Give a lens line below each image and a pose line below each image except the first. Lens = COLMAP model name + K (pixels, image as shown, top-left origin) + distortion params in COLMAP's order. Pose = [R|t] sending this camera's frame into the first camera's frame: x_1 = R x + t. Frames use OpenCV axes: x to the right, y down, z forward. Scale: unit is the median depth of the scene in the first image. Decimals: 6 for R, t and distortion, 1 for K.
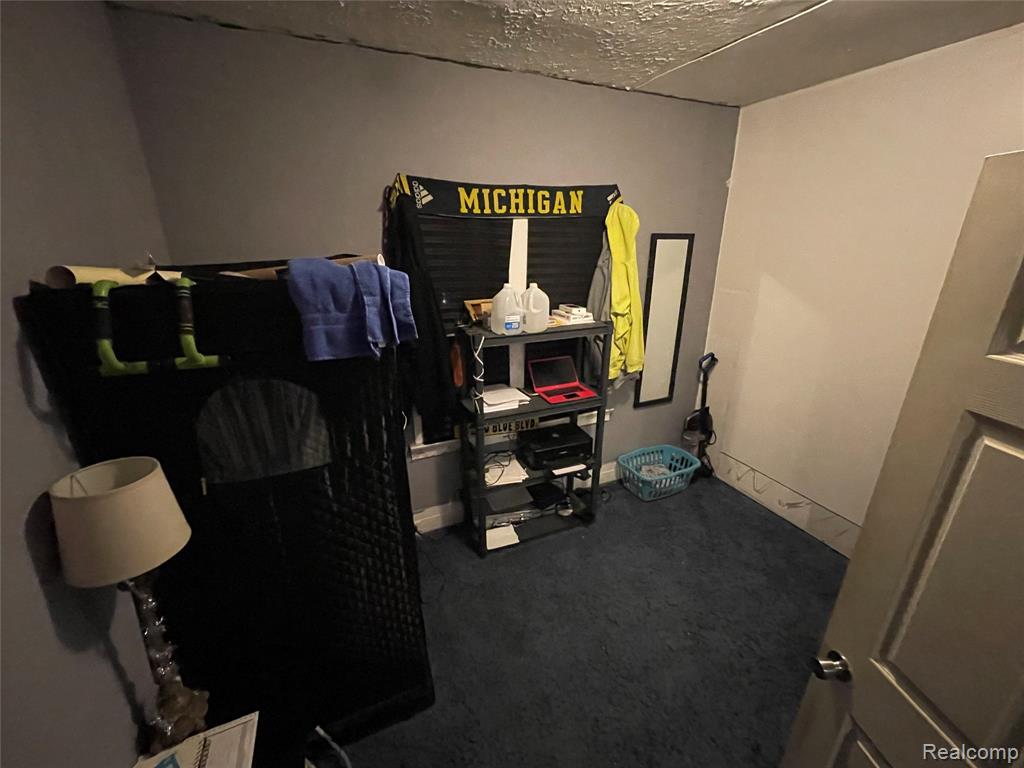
lens RADIAL K [[412.6, 0, 513.5], [0, 412.6, 383.8], [0, 0, 1]] dist [-0.002507, -0.000218]
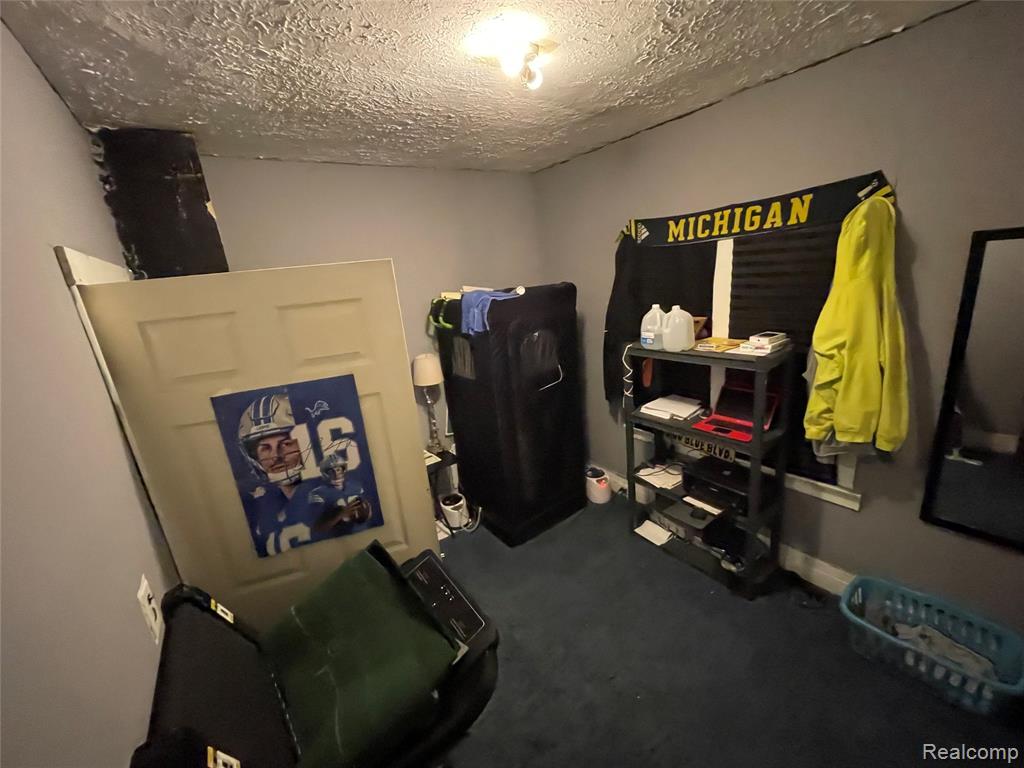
lens RADIAL K [[412.6, 0, 513.5], [0, 412.6, 383.8], [0, 0, 1]] dist [-0.002507, -0.000218]
pose [[0.210609, 0.244196, -0.946579, 0.932686], [-0.234314, 0.952681, 0.193636, -0.145260], [0.949074, 0.181015, 0.257862, 0.331370]]
